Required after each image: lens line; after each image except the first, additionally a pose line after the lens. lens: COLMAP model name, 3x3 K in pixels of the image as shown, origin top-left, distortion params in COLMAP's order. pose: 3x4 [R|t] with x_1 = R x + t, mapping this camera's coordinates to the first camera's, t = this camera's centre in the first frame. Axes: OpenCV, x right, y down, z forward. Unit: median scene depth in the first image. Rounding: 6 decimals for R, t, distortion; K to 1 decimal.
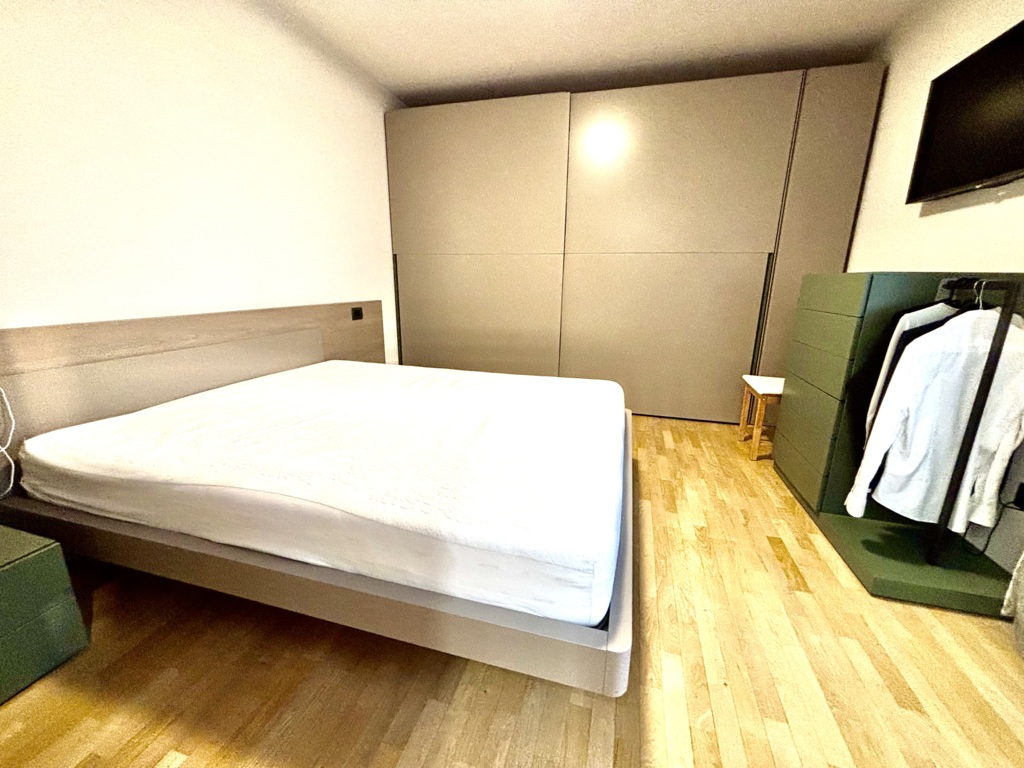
lens RADIAL K [[412.2, 0, 511.0], [0, 412.2, 383.7], [0, 0, 1]] dist [-0.003492, -0.000013]
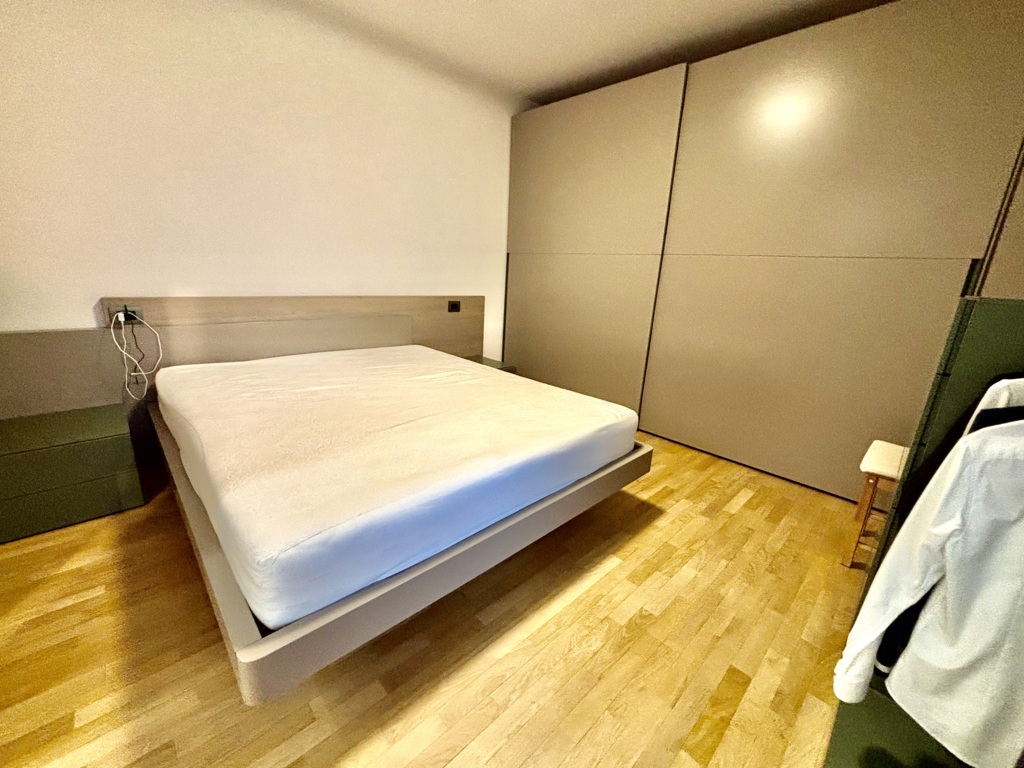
lens RADIAL K [[412.2, 0, 512.6], [0, 412.2, 383.9], [0, 0, 1]] dist [-0.003492, -0.000013]
pose [[0.863779, 0.163571, -0.476581, 0.411614], [-0.162517, 0.985735, 0.043769, -0.050530], [0.476942, 0.039645, 0.878040, 0.146121]]
